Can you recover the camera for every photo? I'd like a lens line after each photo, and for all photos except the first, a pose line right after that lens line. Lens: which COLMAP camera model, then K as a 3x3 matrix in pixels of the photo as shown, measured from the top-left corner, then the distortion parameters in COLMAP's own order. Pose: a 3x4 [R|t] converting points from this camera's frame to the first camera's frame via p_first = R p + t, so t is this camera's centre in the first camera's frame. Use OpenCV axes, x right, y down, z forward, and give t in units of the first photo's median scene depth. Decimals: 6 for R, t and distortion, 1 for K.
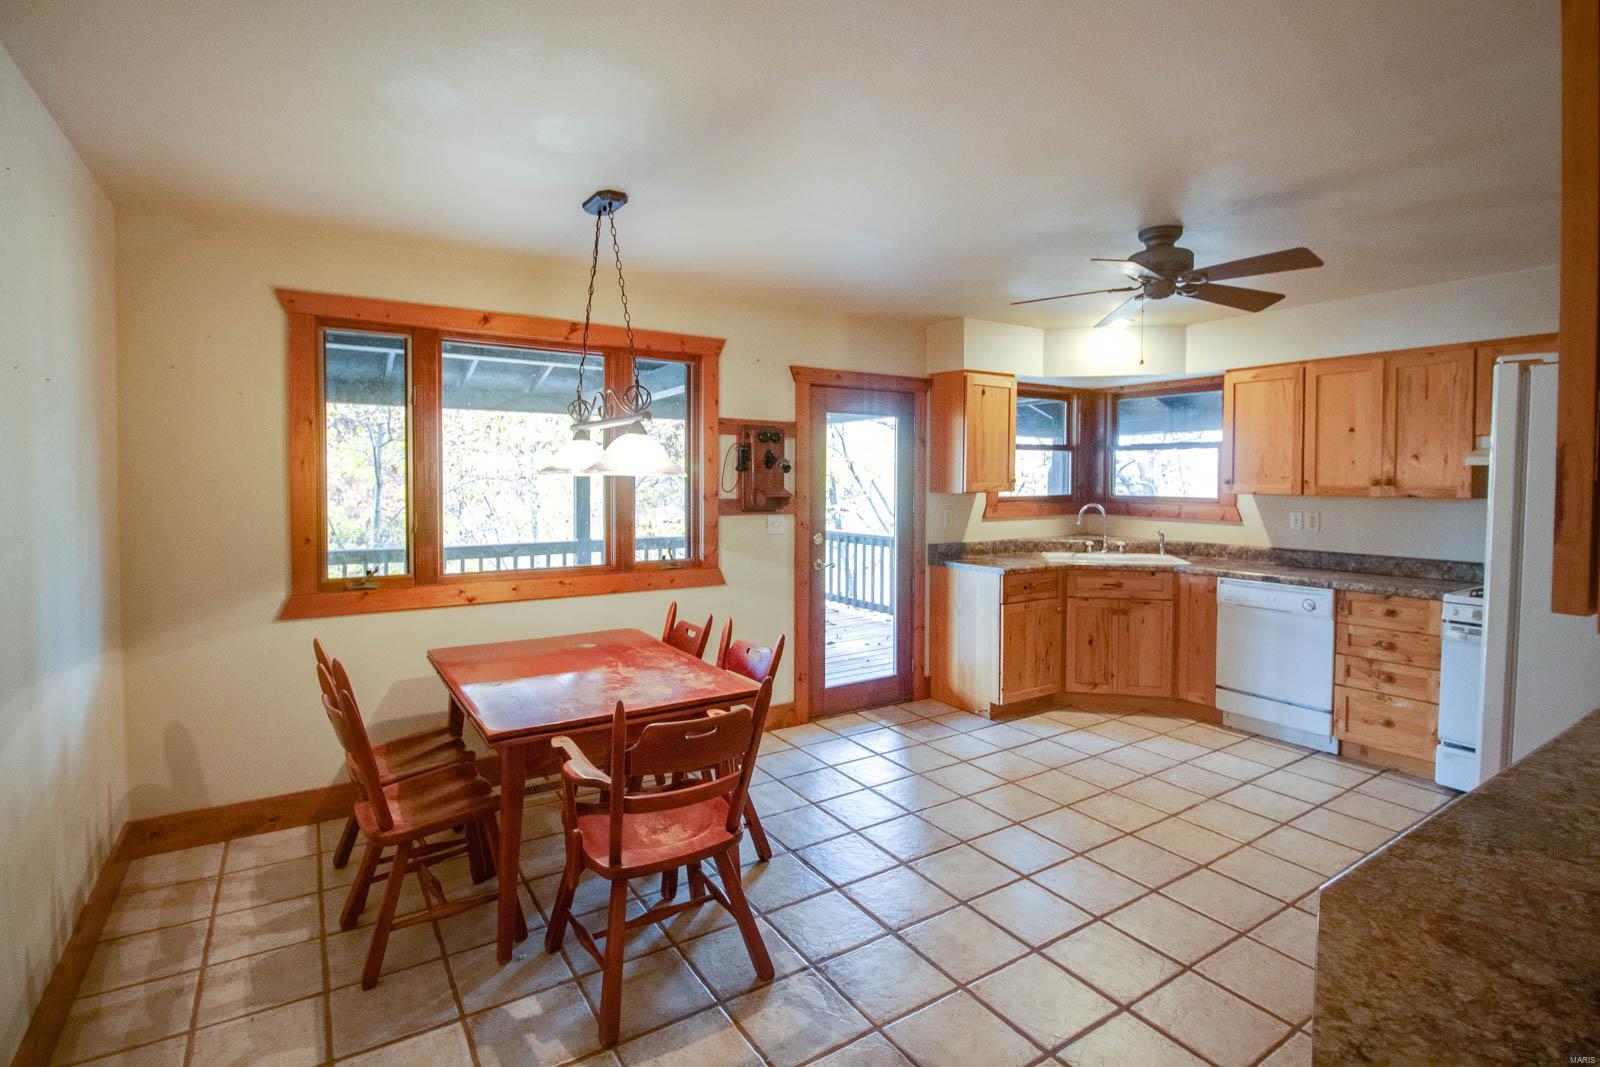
lens RADIAL K [[763.2, 0, 802.6], [0, 763.2, 497.9], [0, 0, 1]] dist [-0.022638, -0.000515]
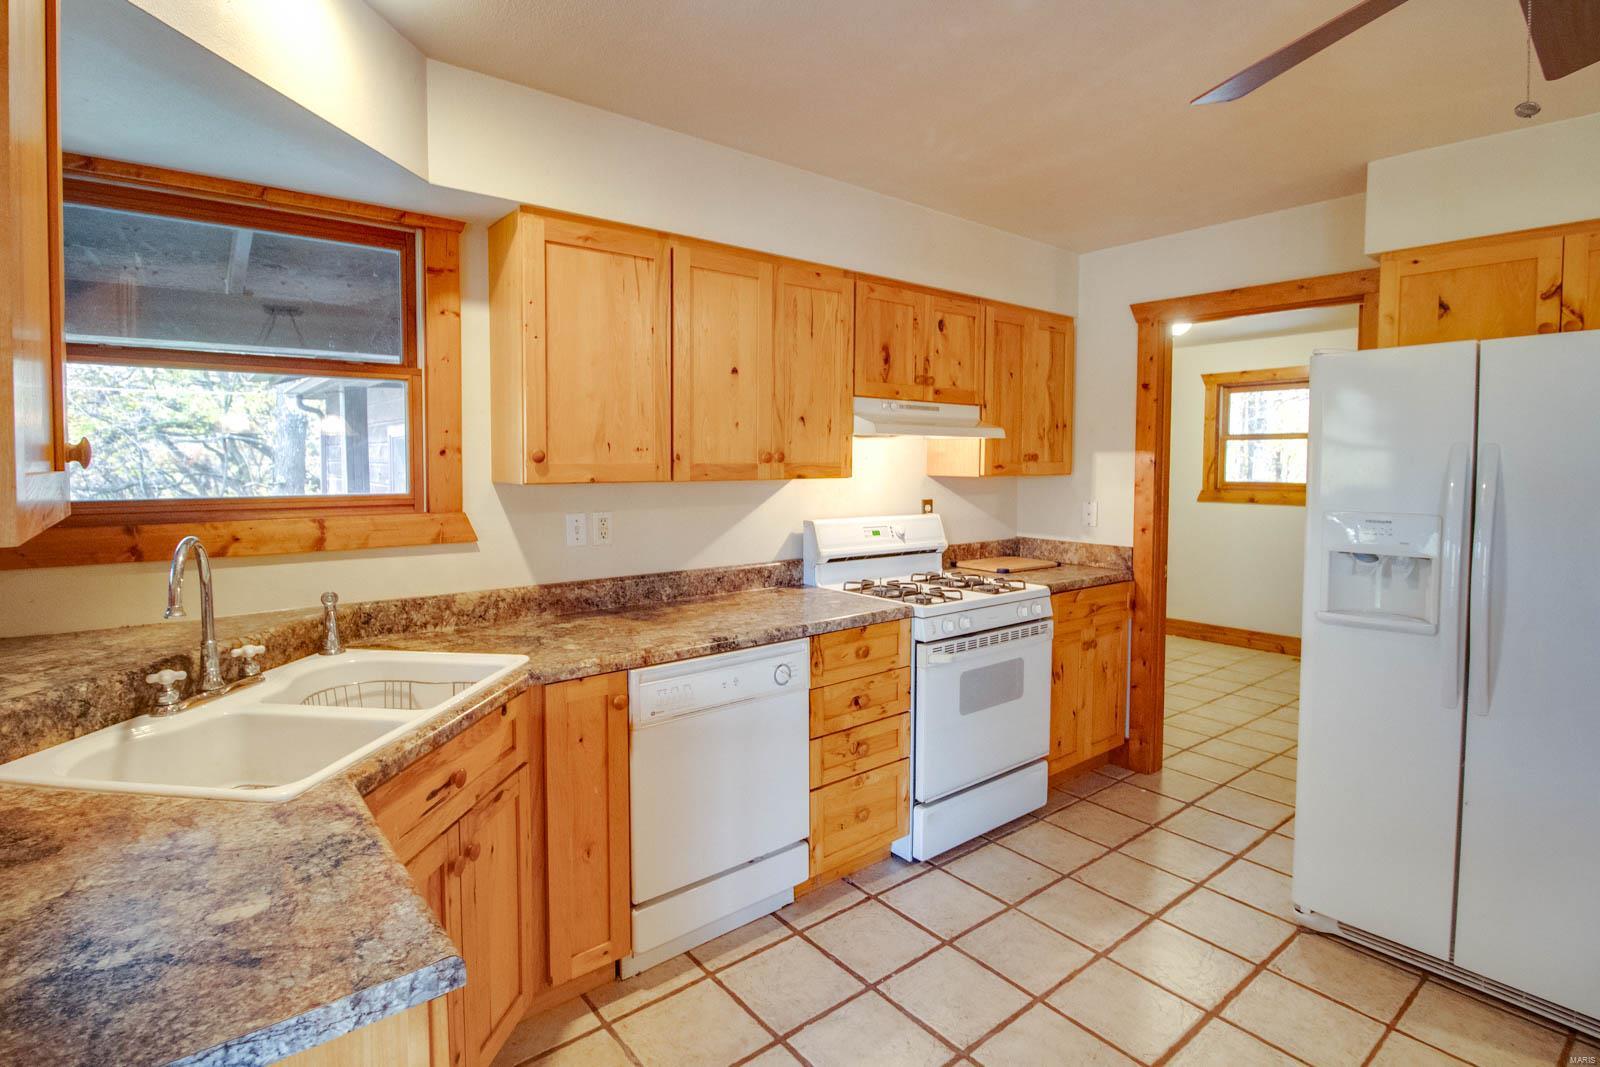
lens RADIAL K [[763.2, 0, 802.6], [0, 763.2, 497.9], [0, 0, 1]] dist [-0.022638, -0.000515]
pose [[-0.082656, -0.053781, 0.995126, 0.102343], [0.025816, 0.998092, 0.056085, -0.020332], [-0.996244, 0.030326, -0.081110, 0.961014]]
